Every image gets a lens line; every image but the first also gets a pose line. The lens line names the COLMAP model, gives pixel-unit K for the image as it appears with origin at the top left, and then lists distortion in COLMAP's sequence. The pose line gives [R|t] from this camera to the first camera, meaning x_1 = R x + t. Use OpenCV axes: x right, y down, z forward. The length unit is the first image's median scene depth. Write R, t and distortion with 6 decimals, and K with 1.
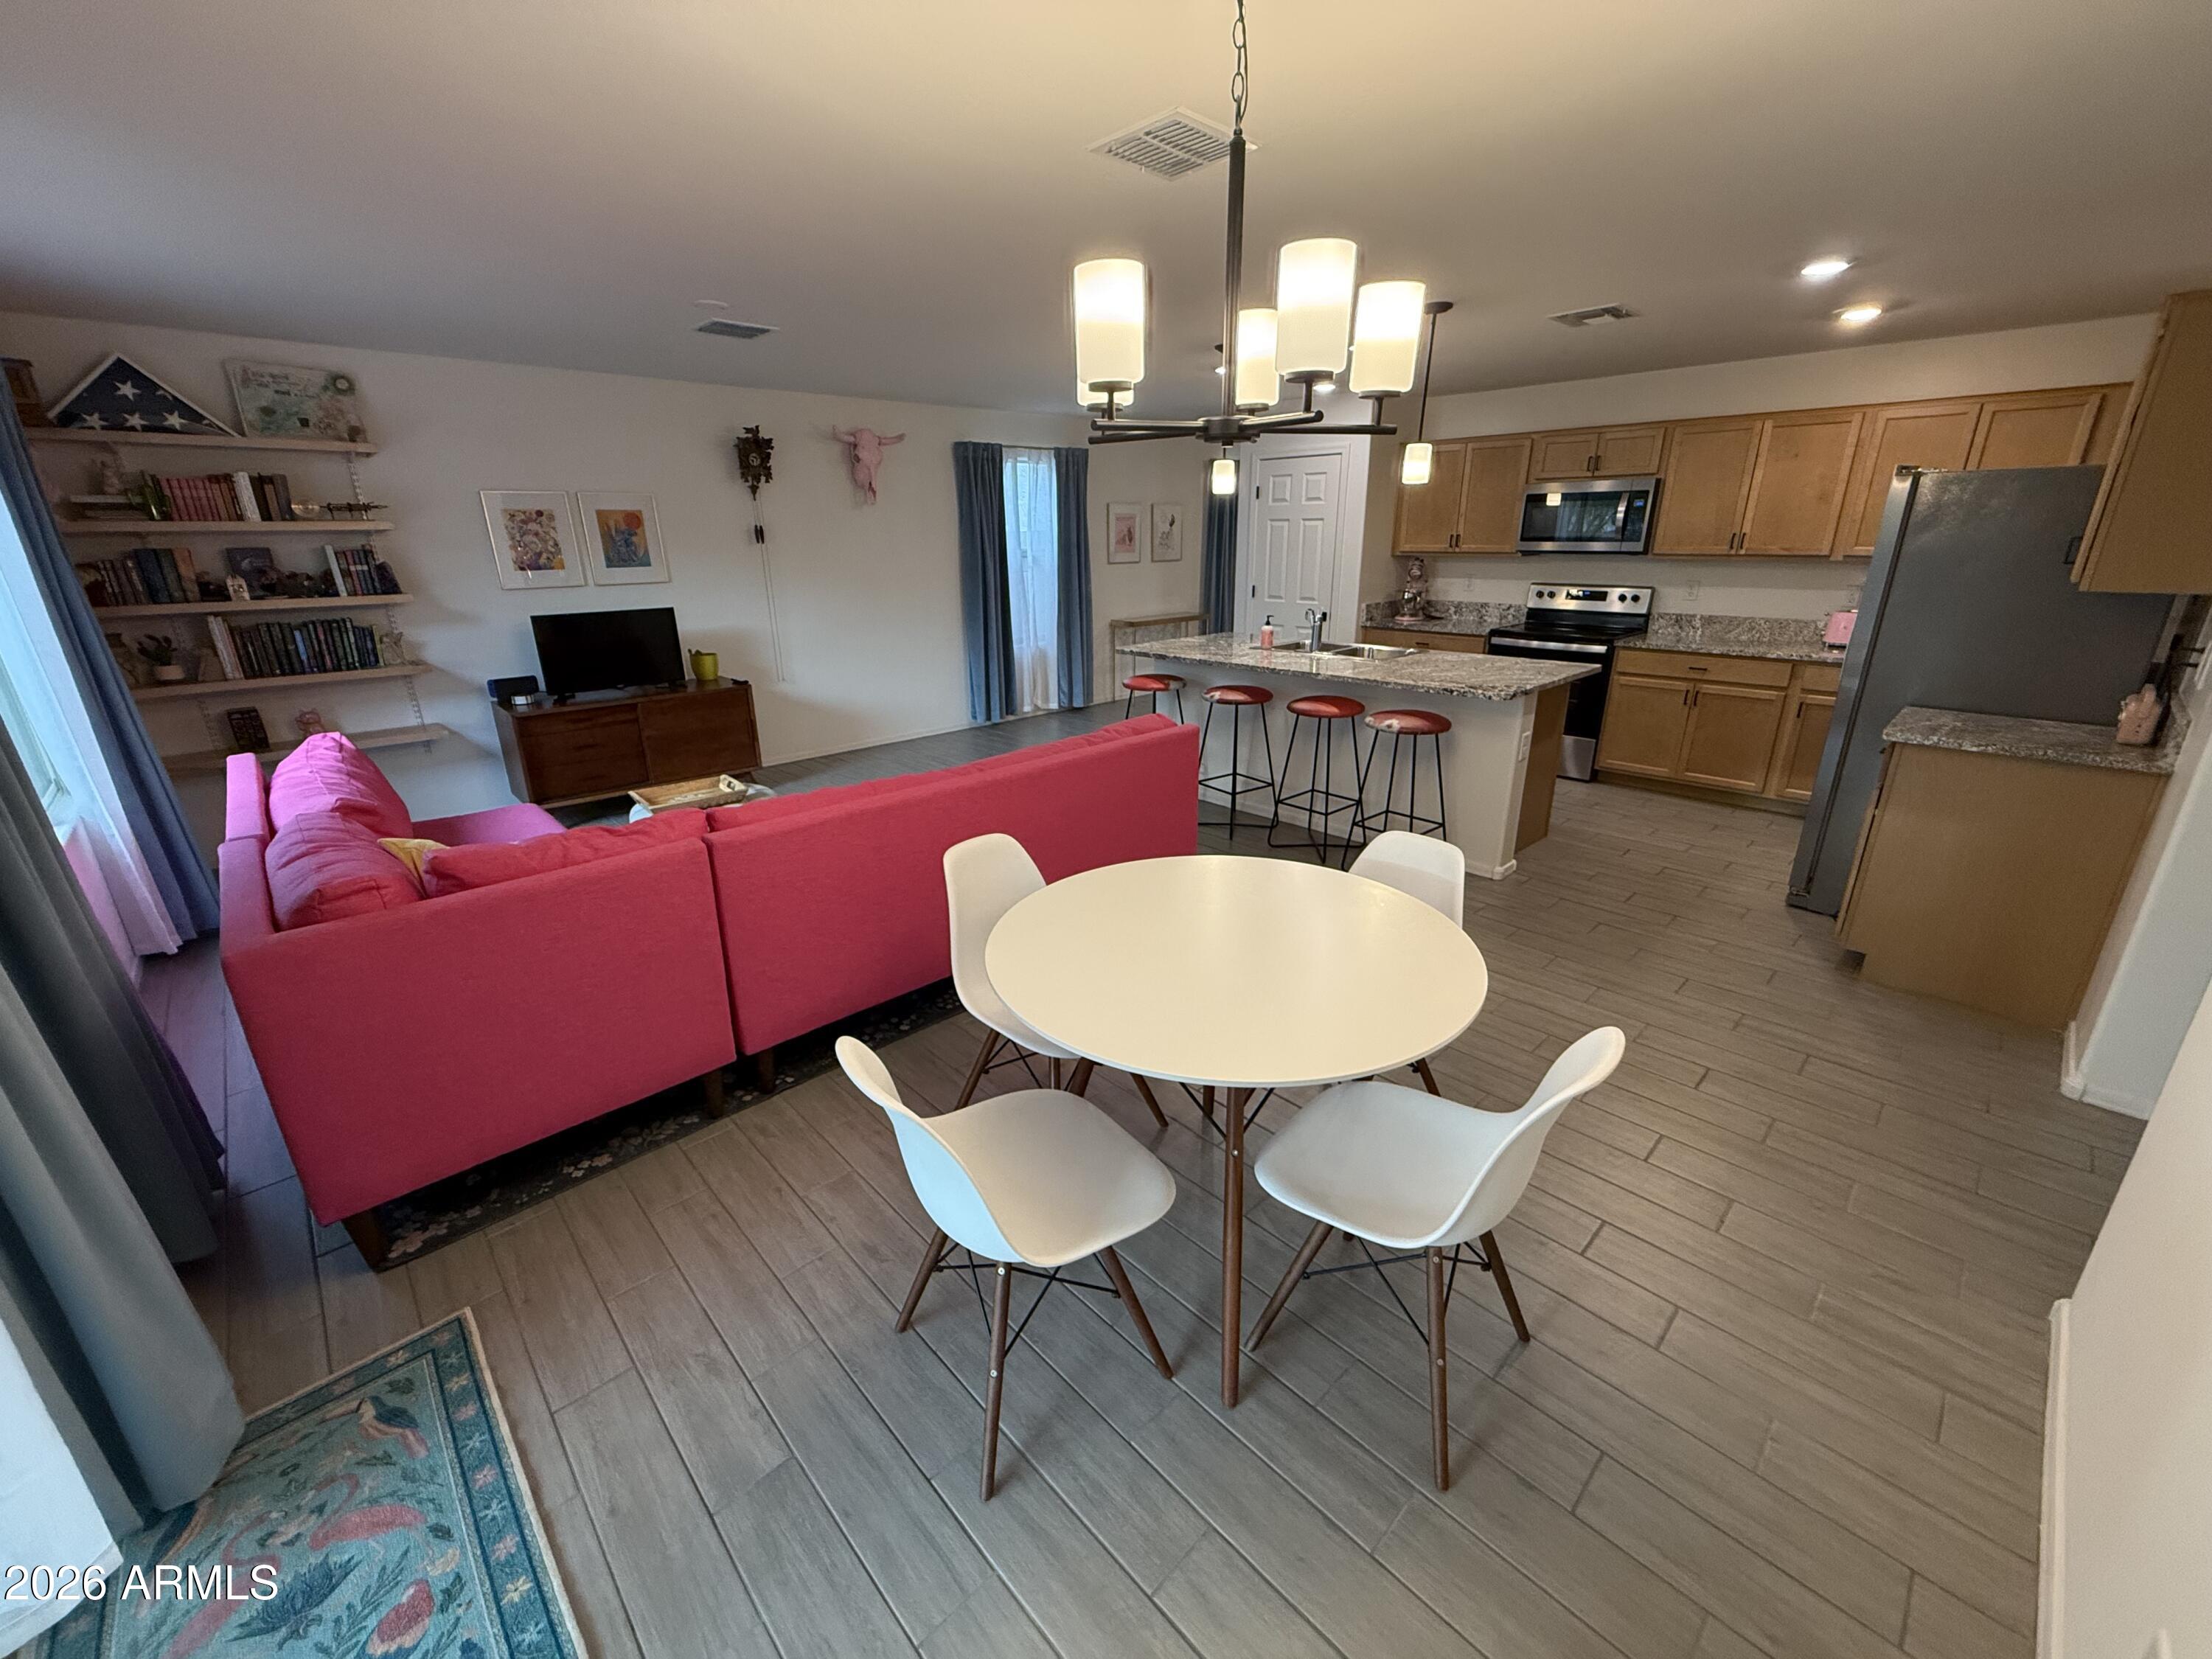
lens RADIAL K [[879.9, 0, 1100.6], [0, 879.9, 831.1], [0, 0, 1]] dist [0.003386, 0.000766]
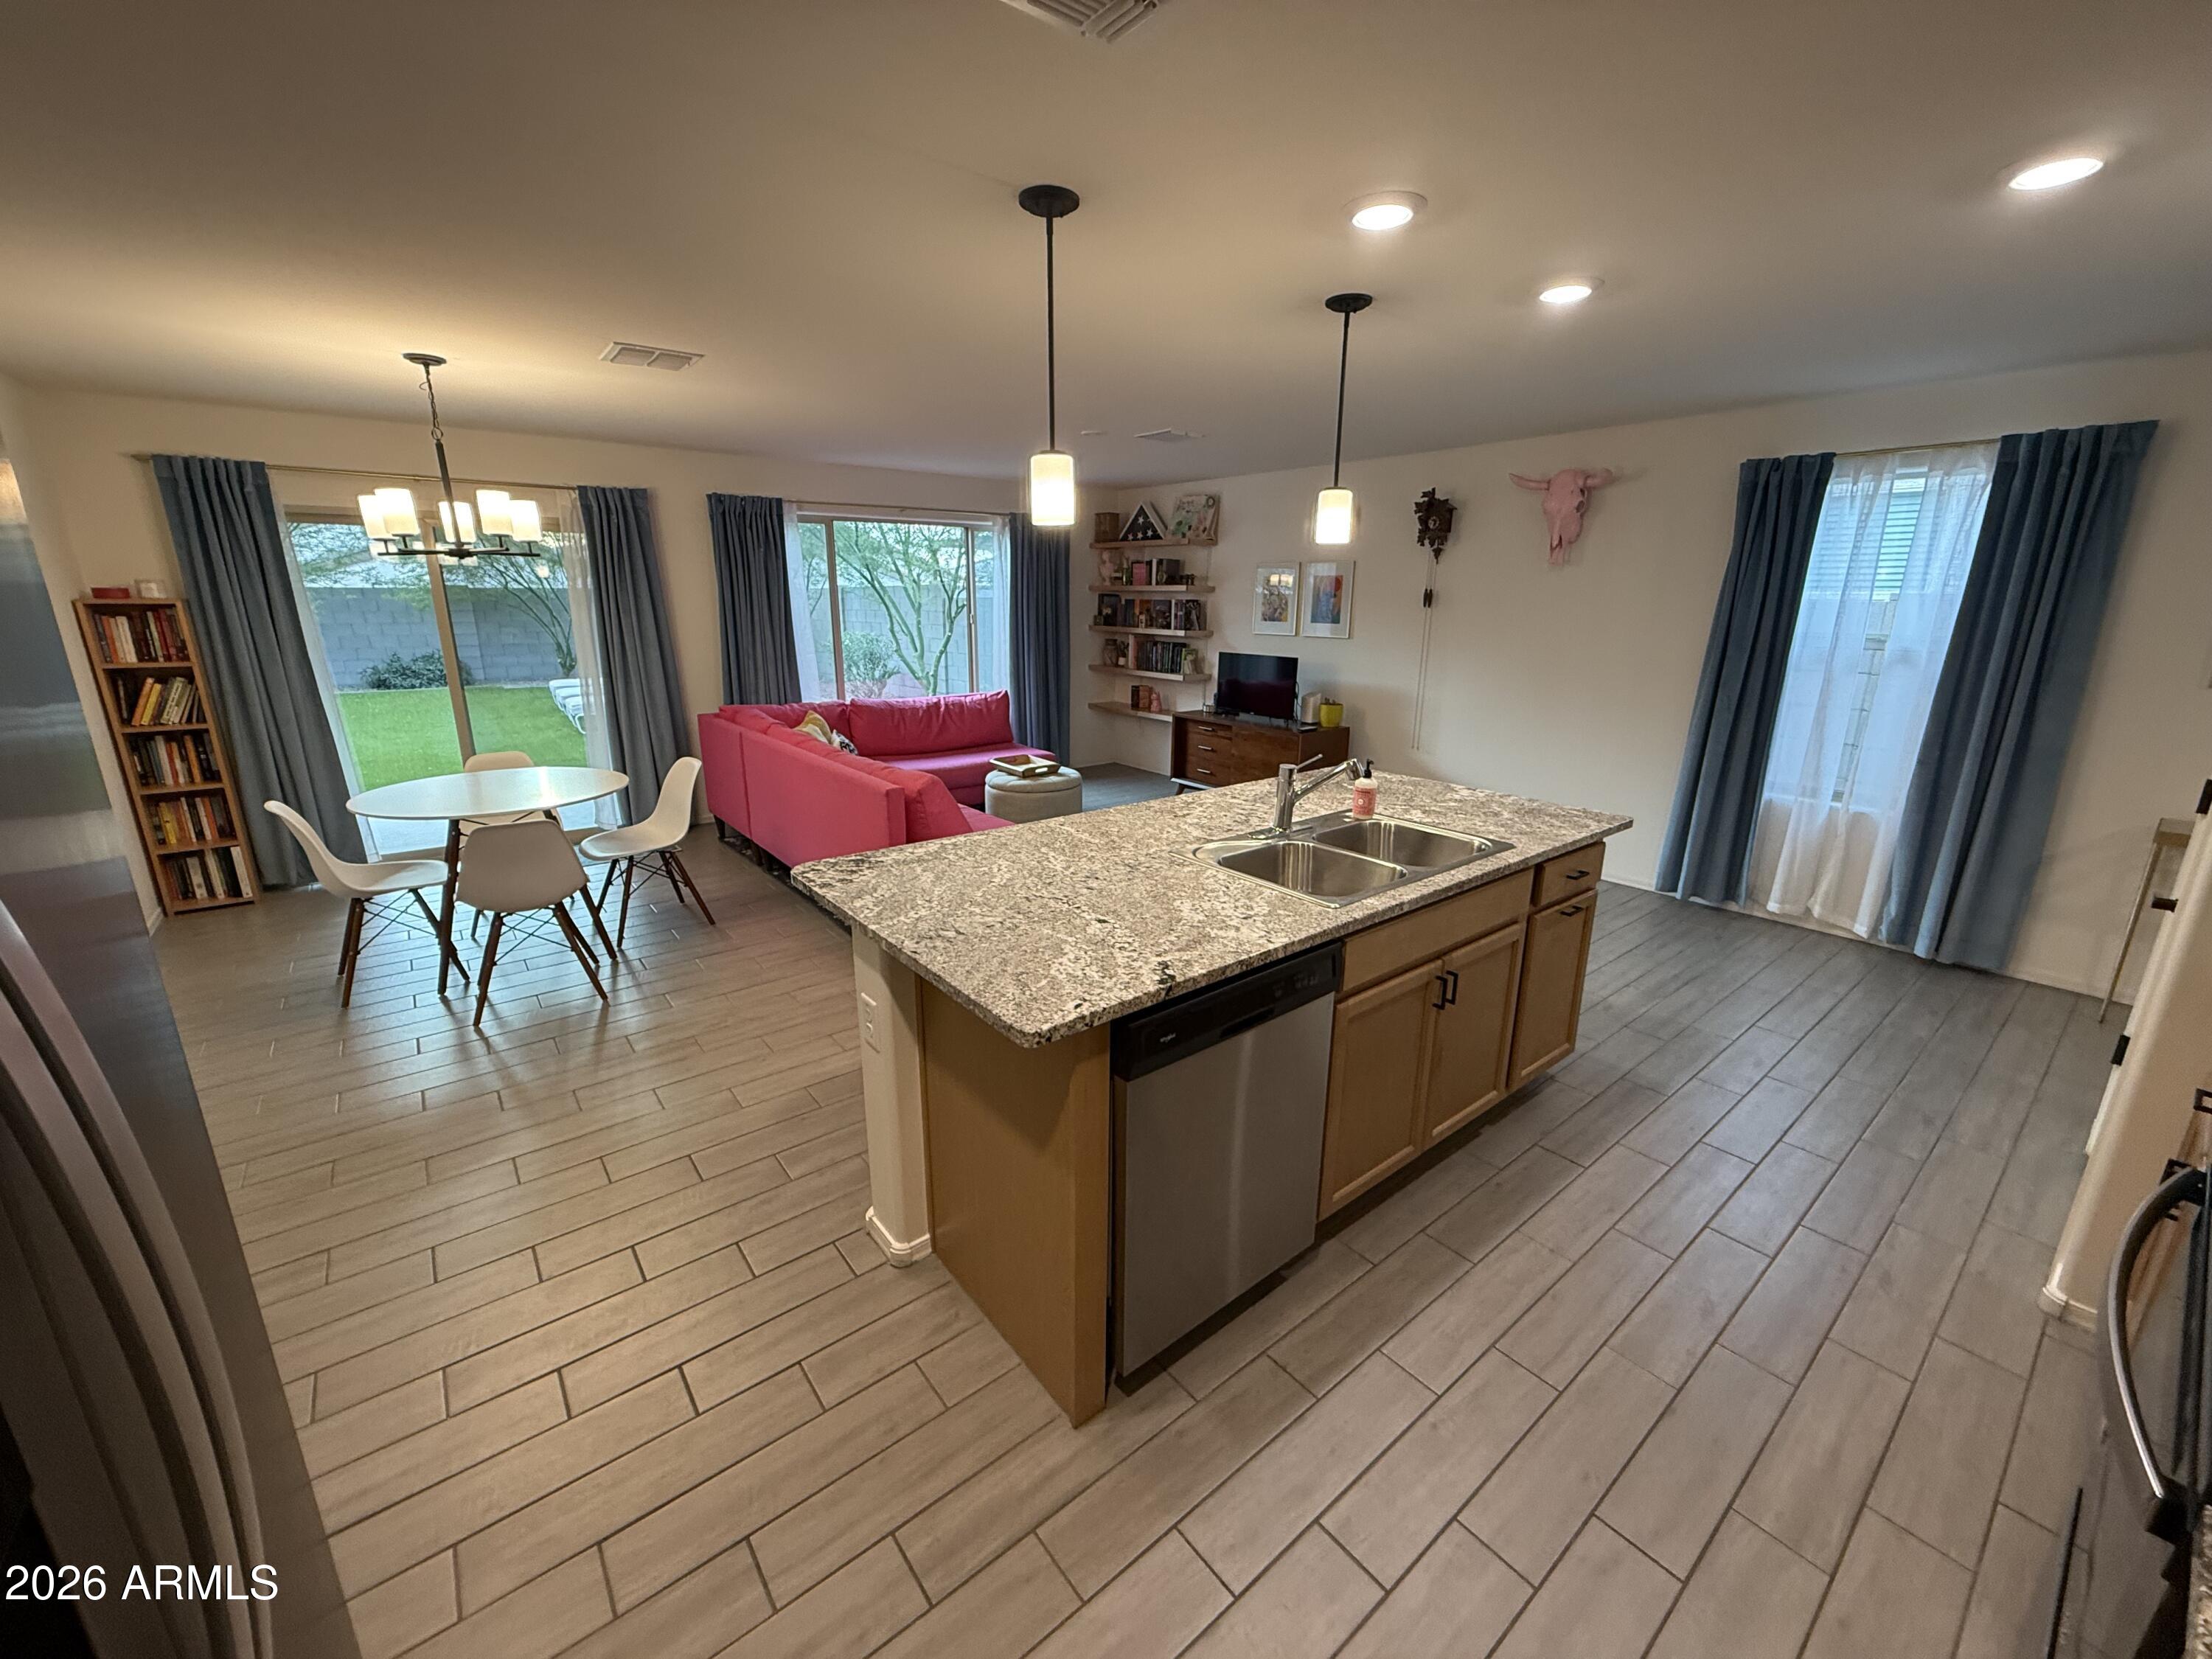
lens RADIAL K [[879.9, 0, 1101.6], [0, 879.9, 827.5], [0, 0, 1]] dist [0.003386, 0.000766]
pose [[-0.087767, 0.267522, -0.959546, 0.699586], [-0.329361, 0.901295, 0.281407, -0.290236], [0.940116, 0.340735, 0.009007, 0.813384]]
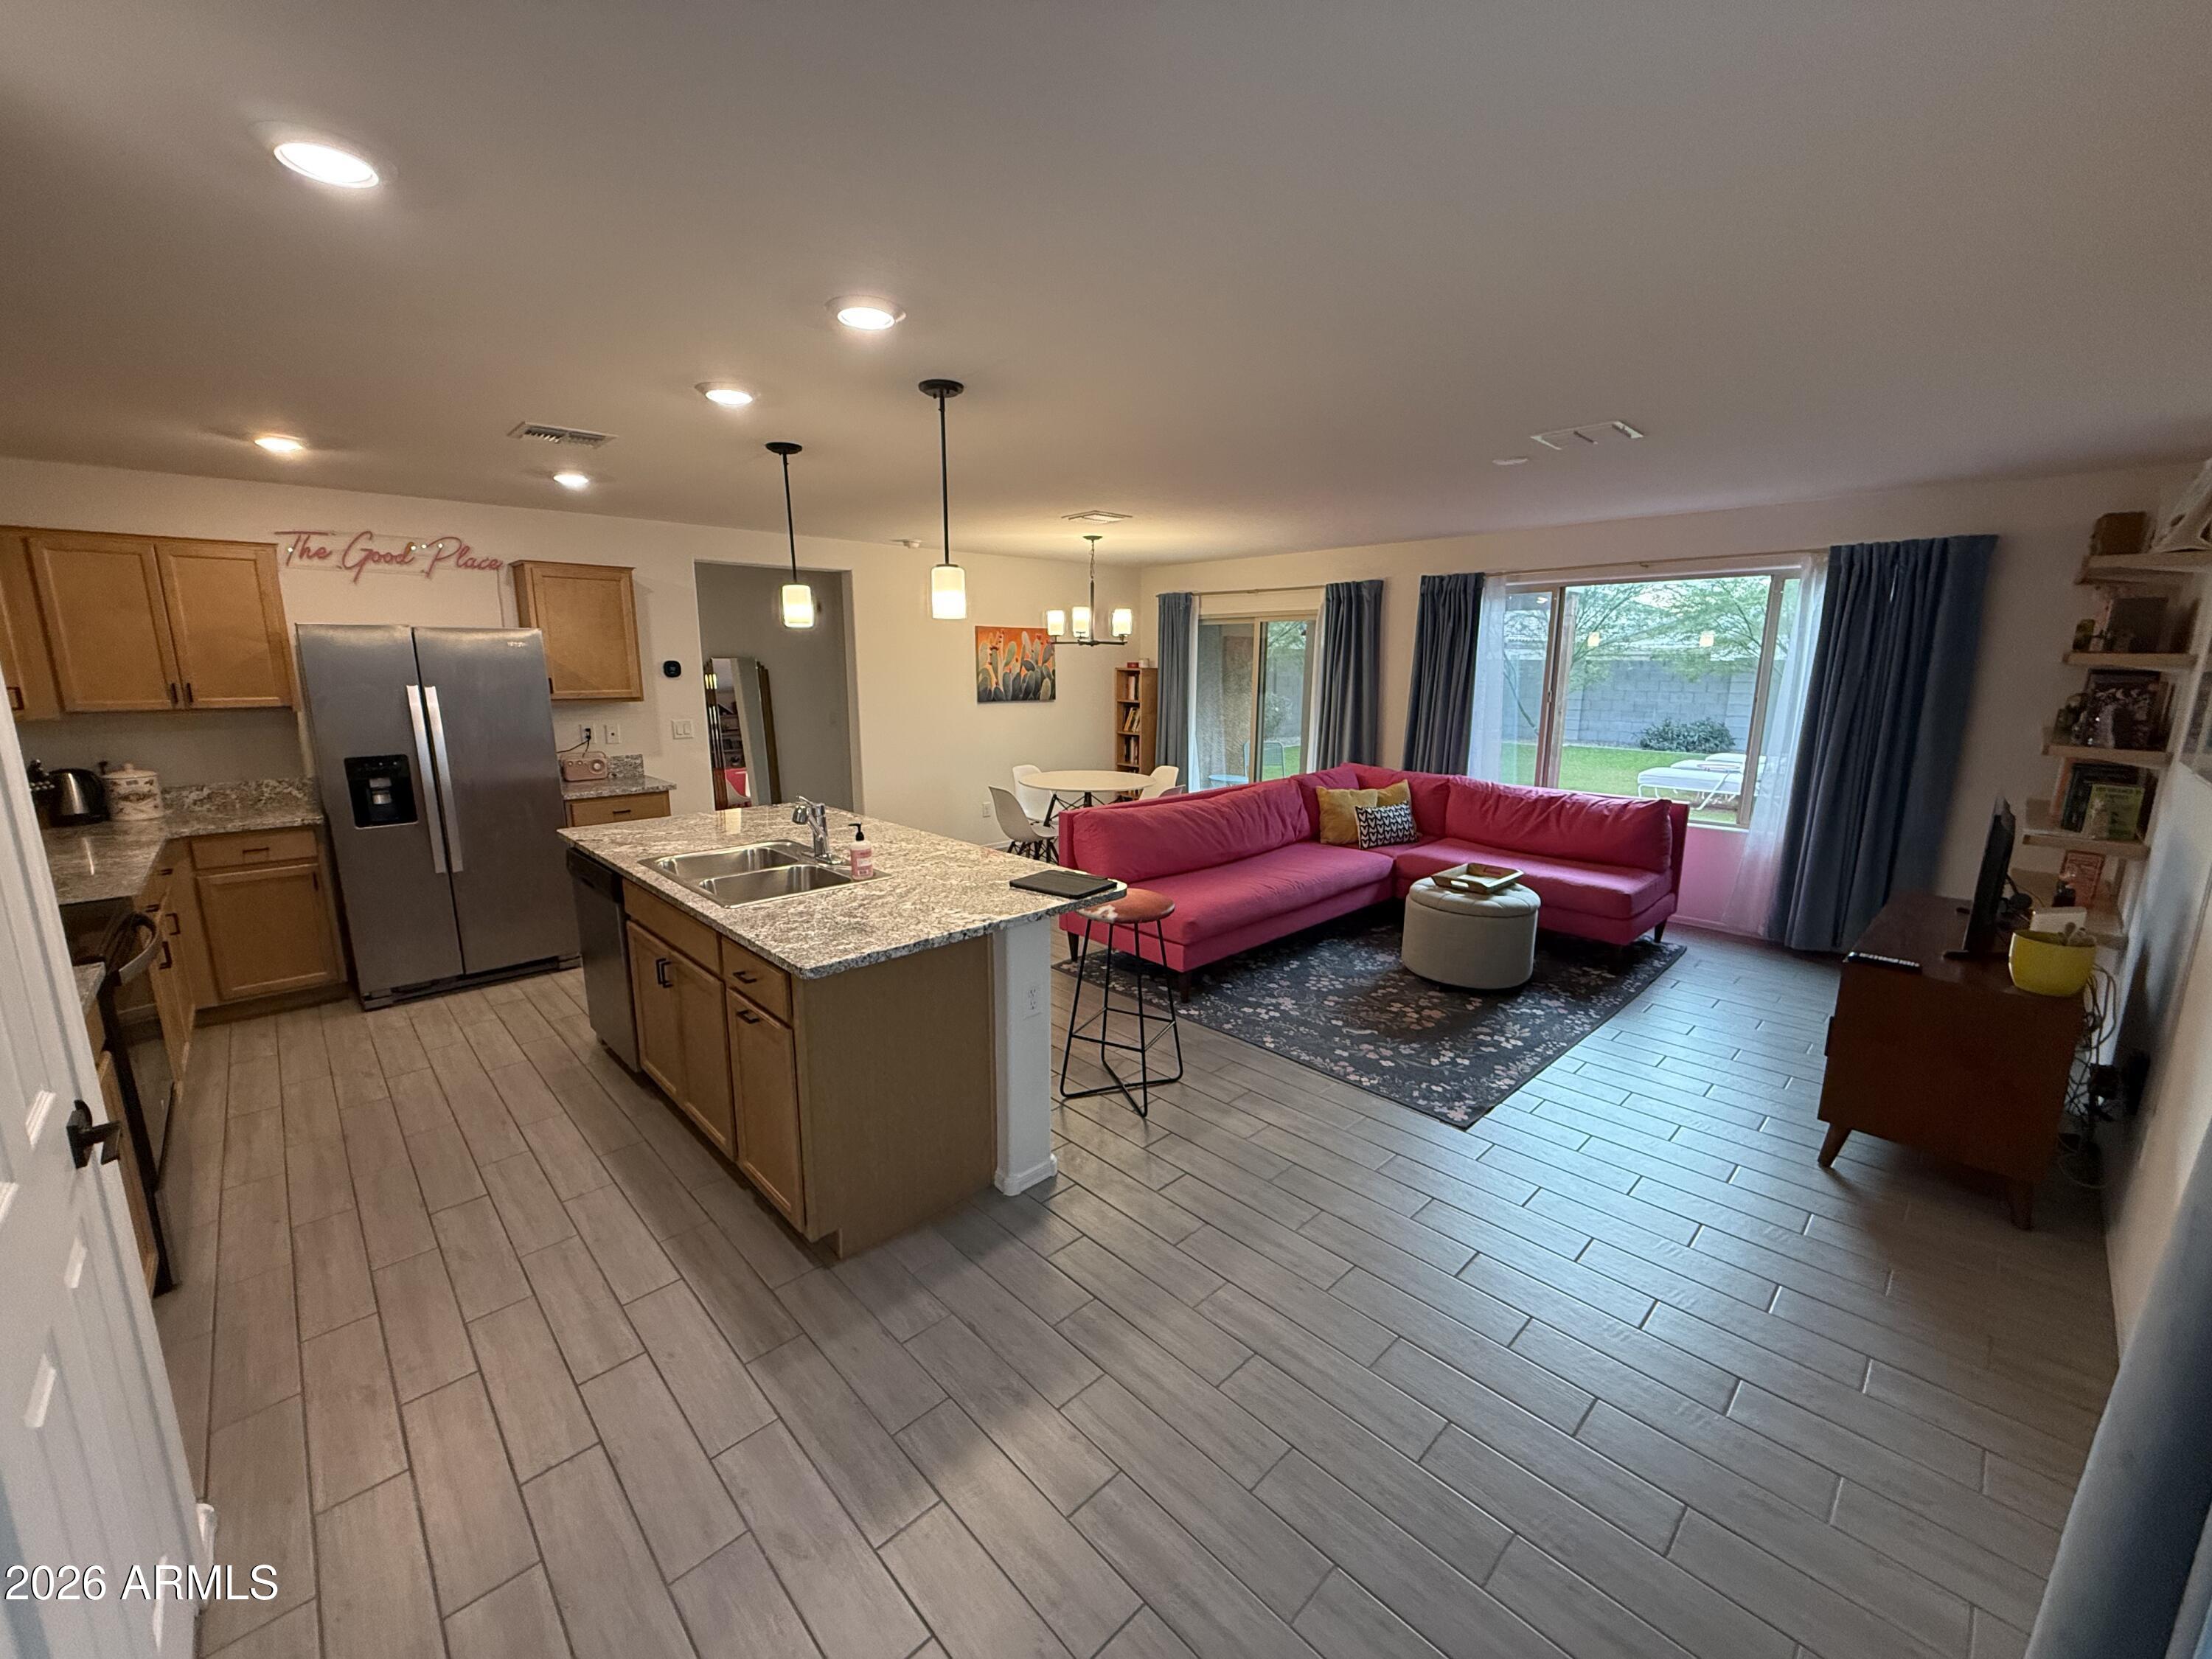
lens RADIAL K [[879.9, 0, 1107.0], [0, 879.9, 830.1], [0, 0, 1]] dist [0.003386, 0.000766]
pose [[-0.999956, 0.009357, 0.000176, 0.032780], [0.008178, 0.864498, 0.502569, -0.498751], [0.004551, 0.502549, -0.864537, 1.418740]]
